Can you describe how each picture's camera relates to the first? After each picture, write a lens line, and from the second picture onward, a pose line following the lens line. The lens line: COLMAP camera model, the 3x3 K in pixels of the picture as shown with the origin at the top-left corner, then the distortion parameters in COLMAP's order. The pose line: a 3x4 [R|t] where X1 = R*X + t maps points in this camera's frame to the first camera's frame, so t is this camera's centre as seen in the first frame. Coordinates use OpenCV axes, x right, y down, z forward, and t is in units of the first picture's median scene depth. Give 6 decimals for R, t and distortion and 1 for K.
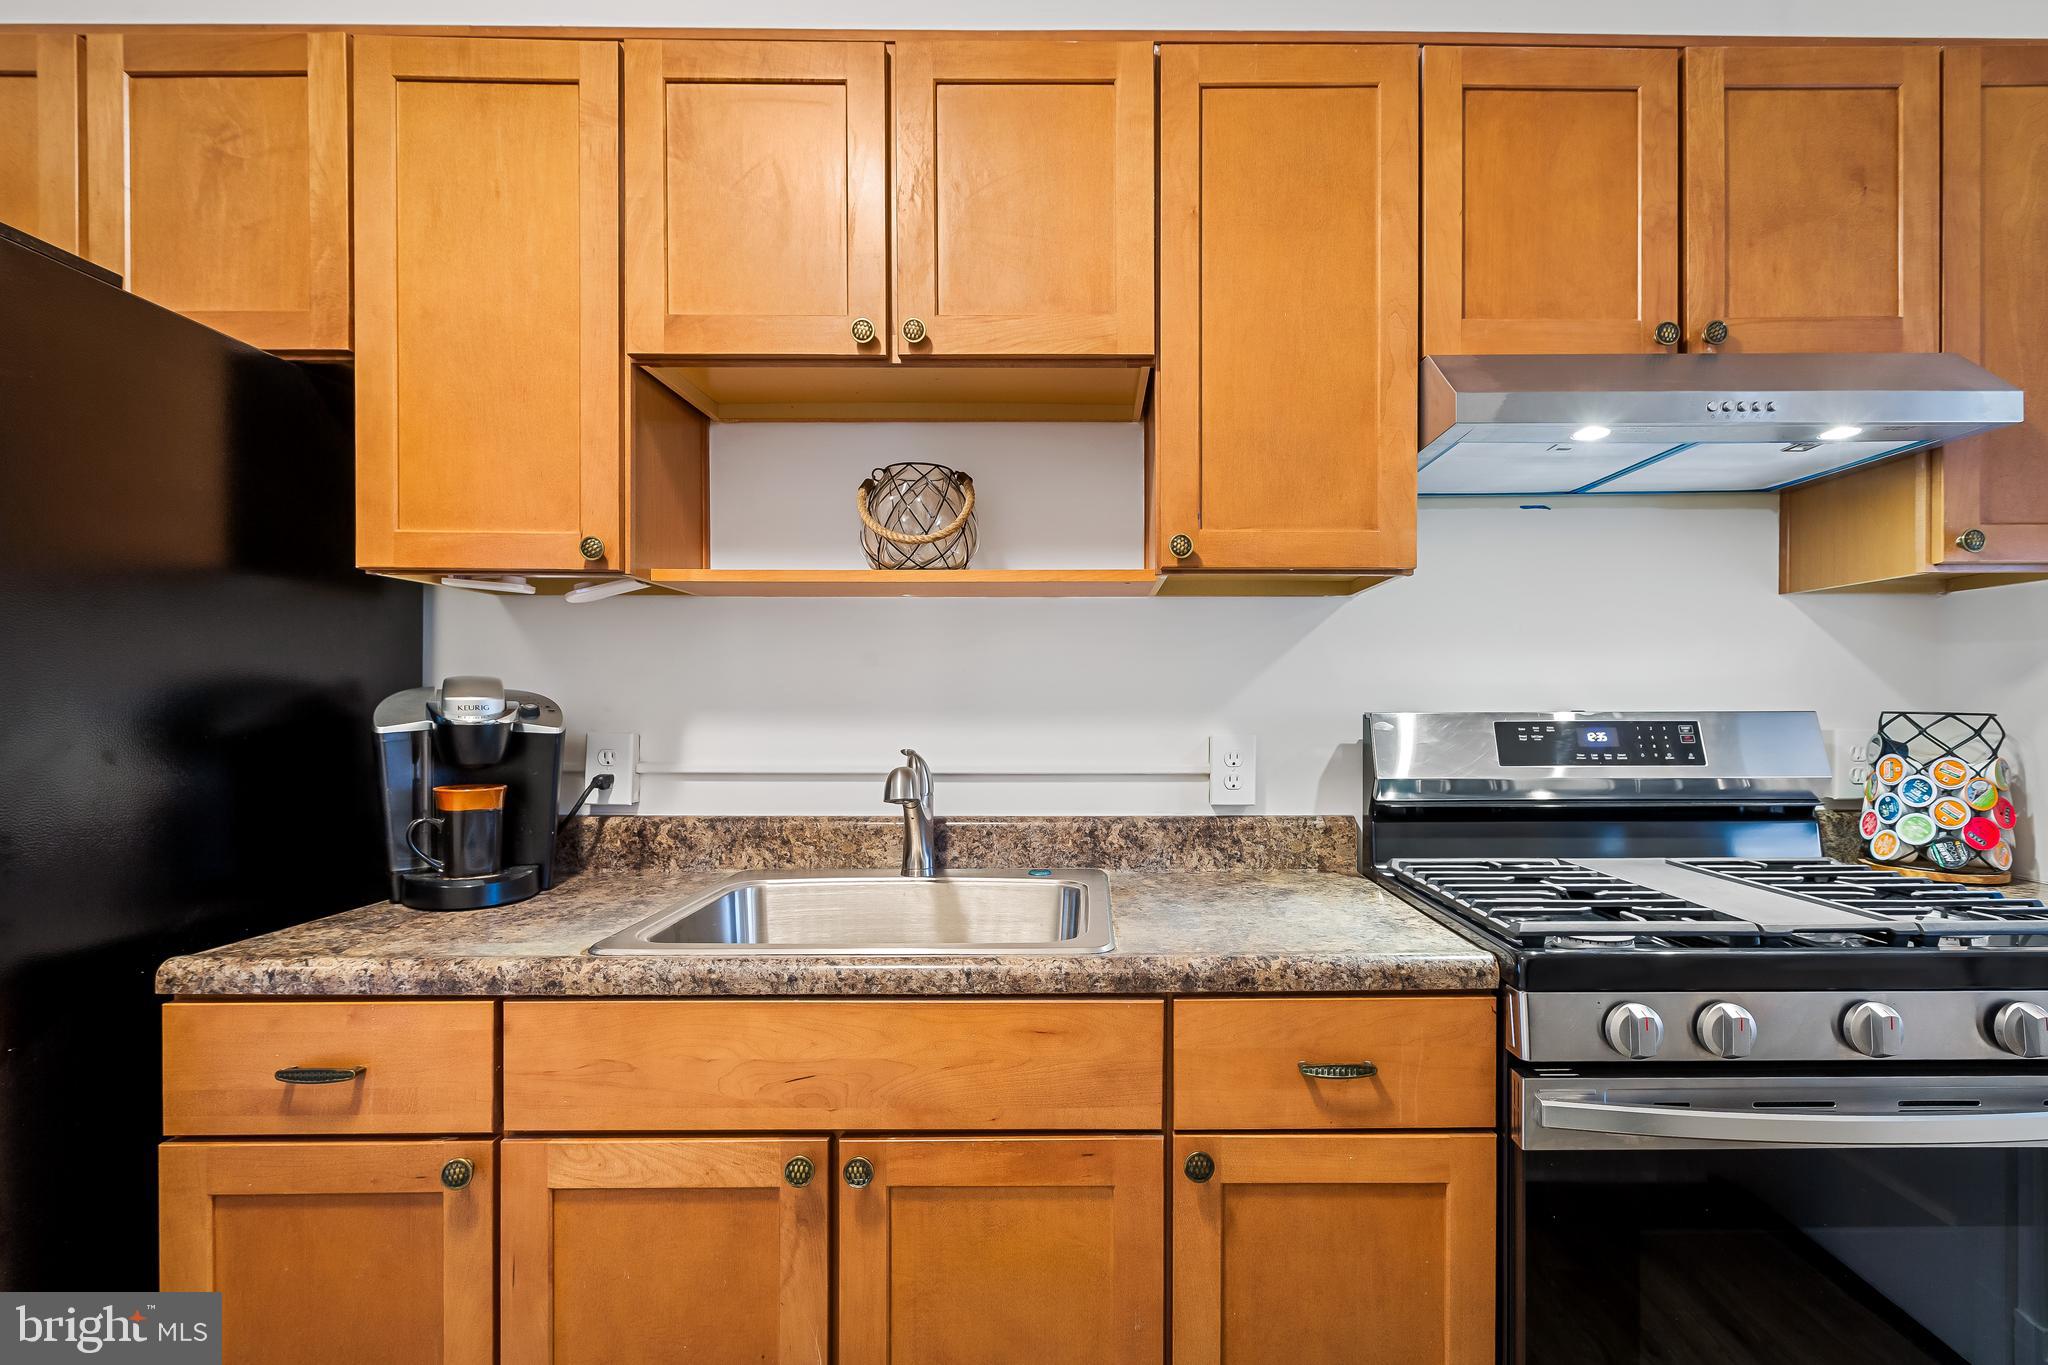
lens RADIAL K [[952.7, 0, 1096.1], [0, 952.7, 723.5], [0, 0, 1]] dist [0.000560, -0.000267]
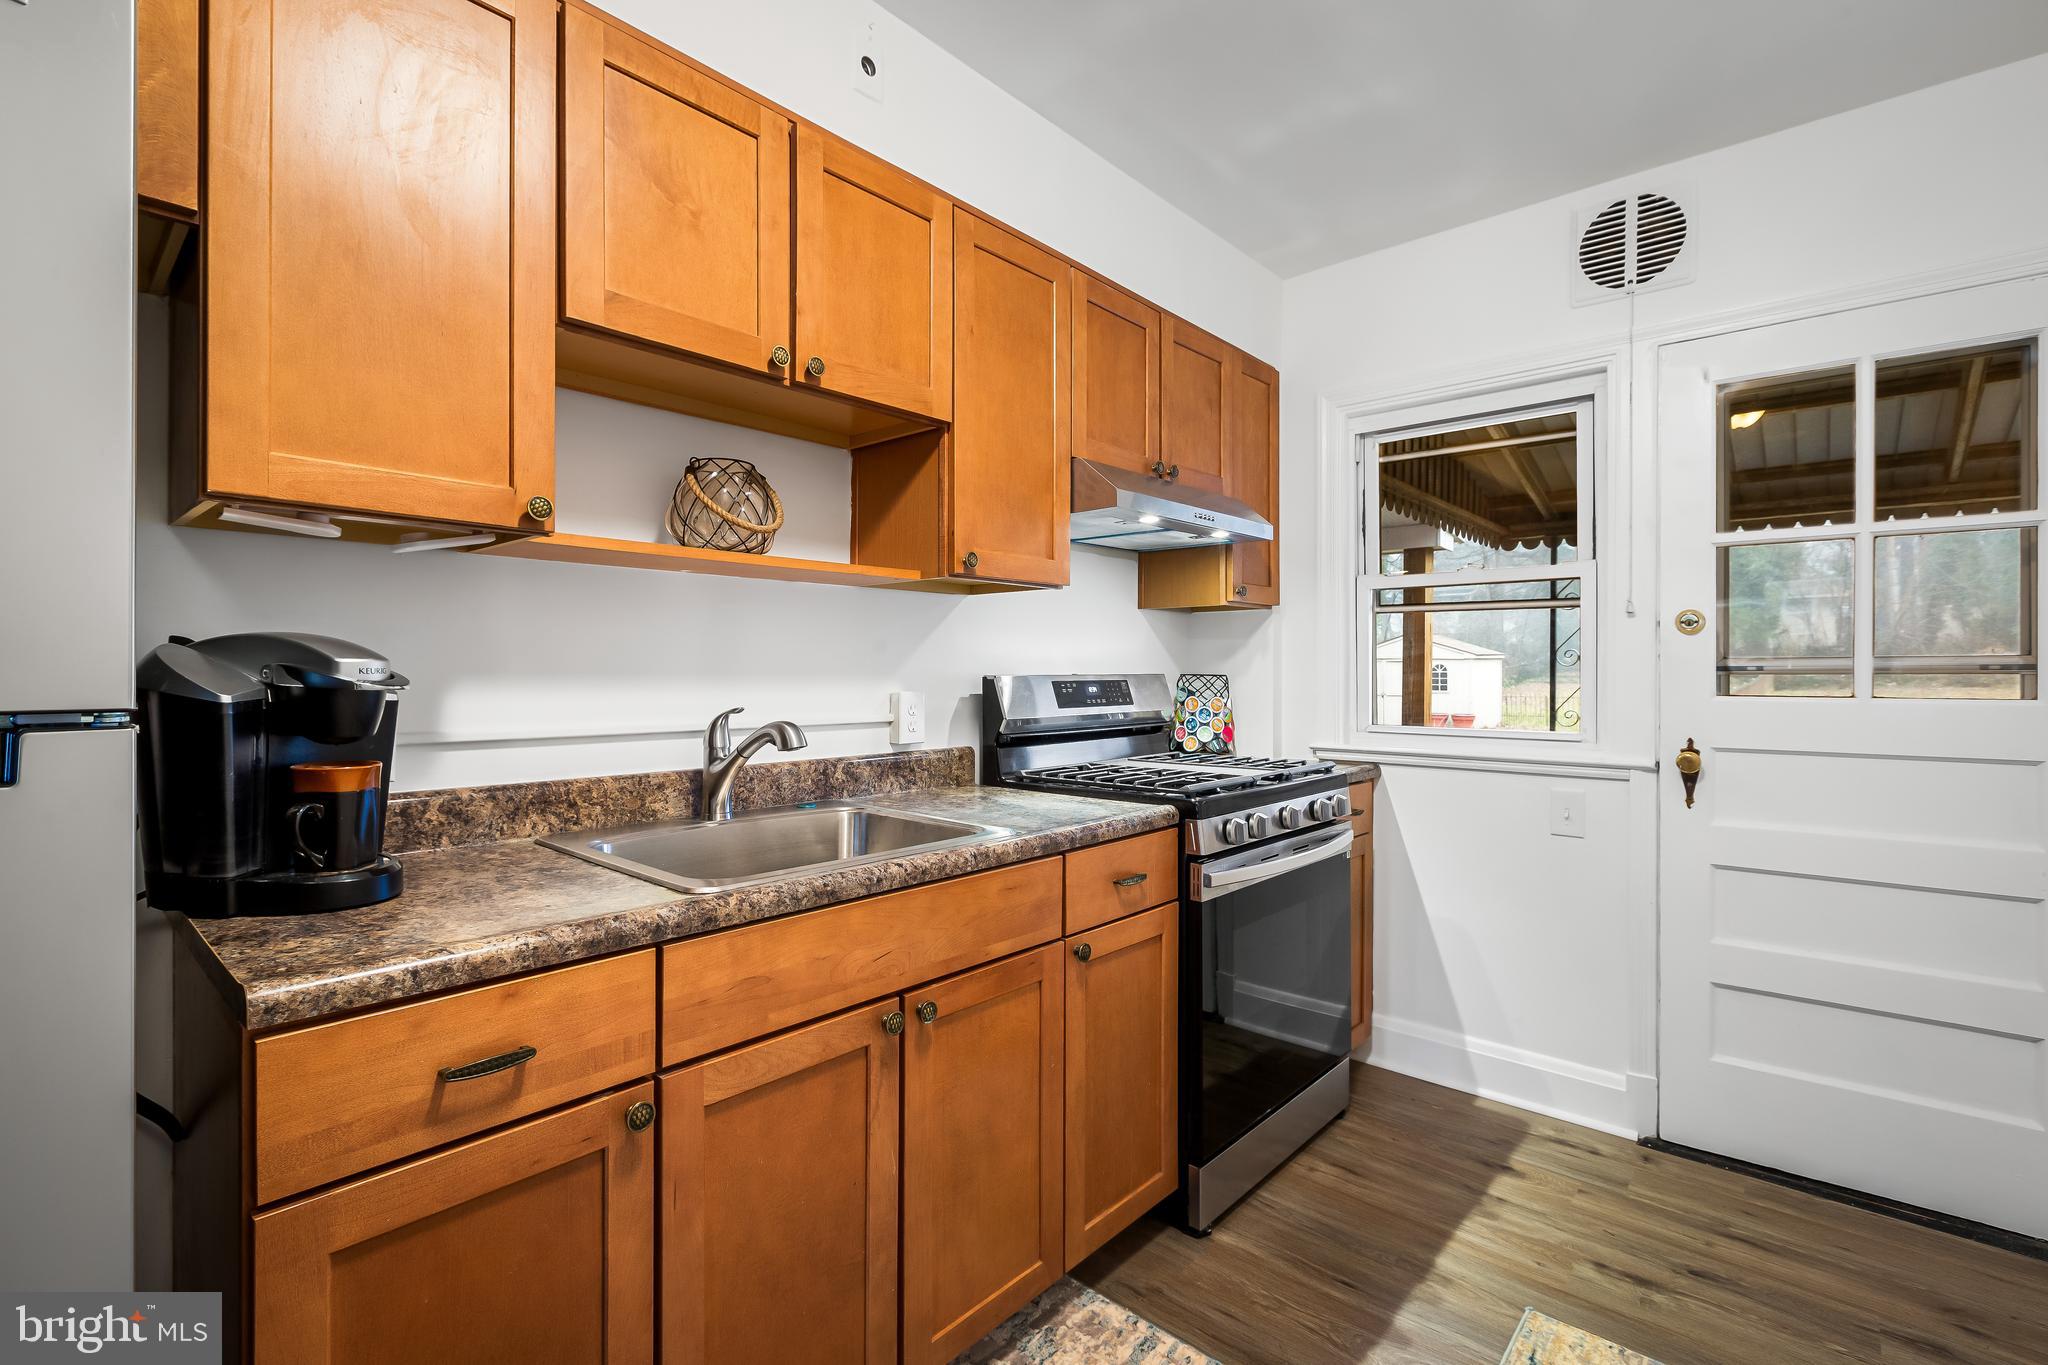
lens RADIAL K [[933.2, 0, 1029.2], [0, 933.2, 669.7], [0, 0, 1]] dist [0.003293, -0.001168]
pose [[0.669791, 0.002954, 0.742544, -0.891918], [0.009237, 0.999882, -0.012310, -0.001146], [-0.742492, 0.015105, 0.669684, -0.008660]]
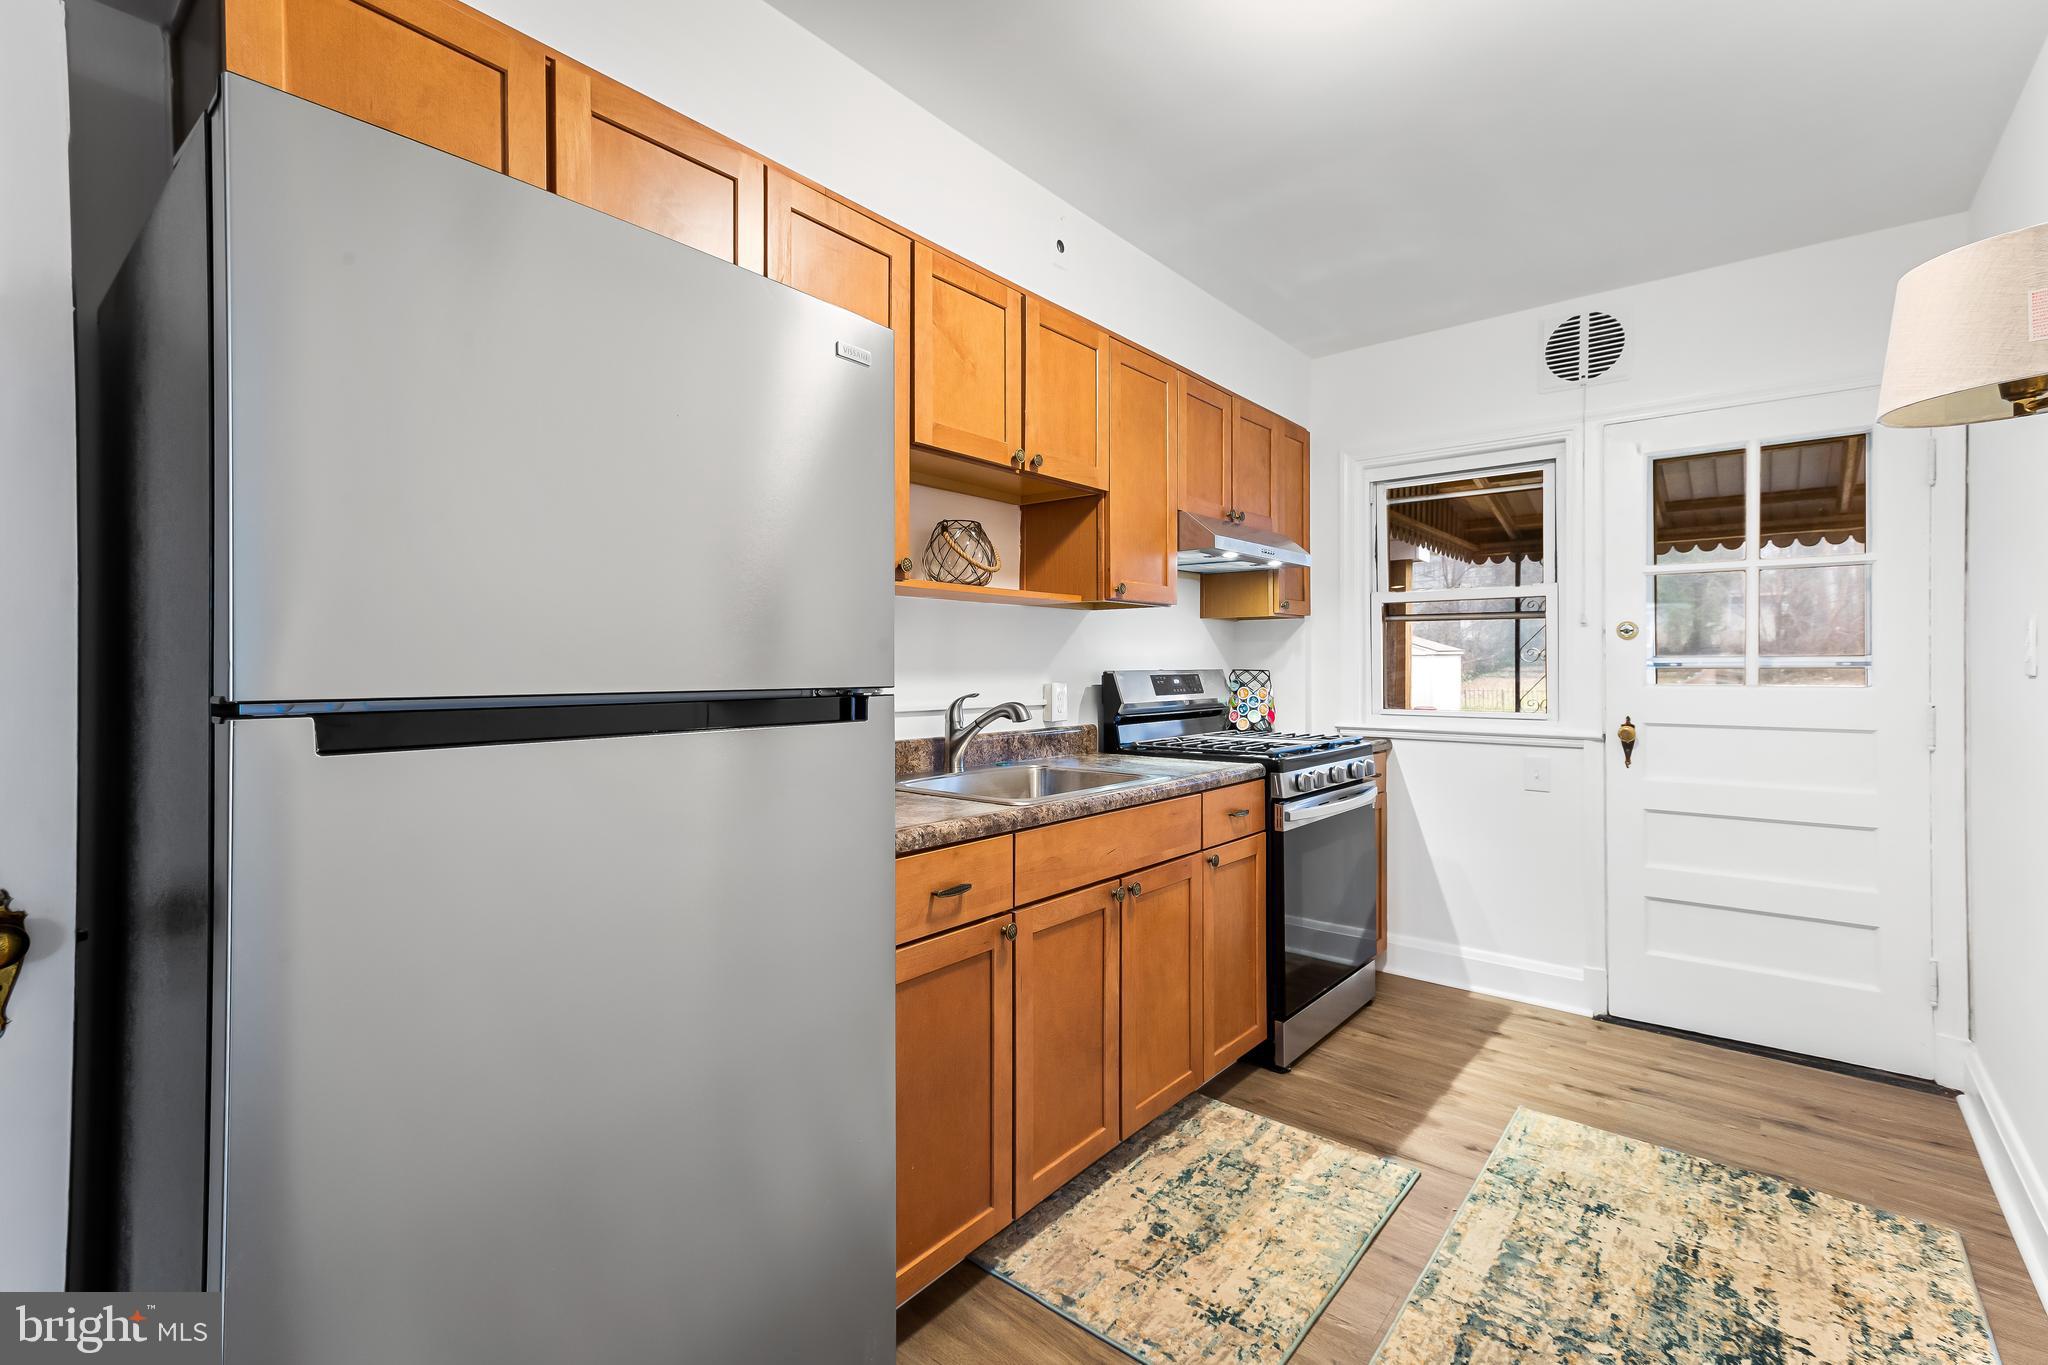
lens RADIAL K [[919.4, 0, 1027.5], [0, 919.4, 661.6], [0, 0, 1]] dist [0.023260, 0.001424]
pose [[0.644014, 0.005068, 0.764997, -1.523917], [0.011765, 0.999794, -0.016528, -0.000210], [-0.764924, 0.019645, 0.643821, -0.104359]]
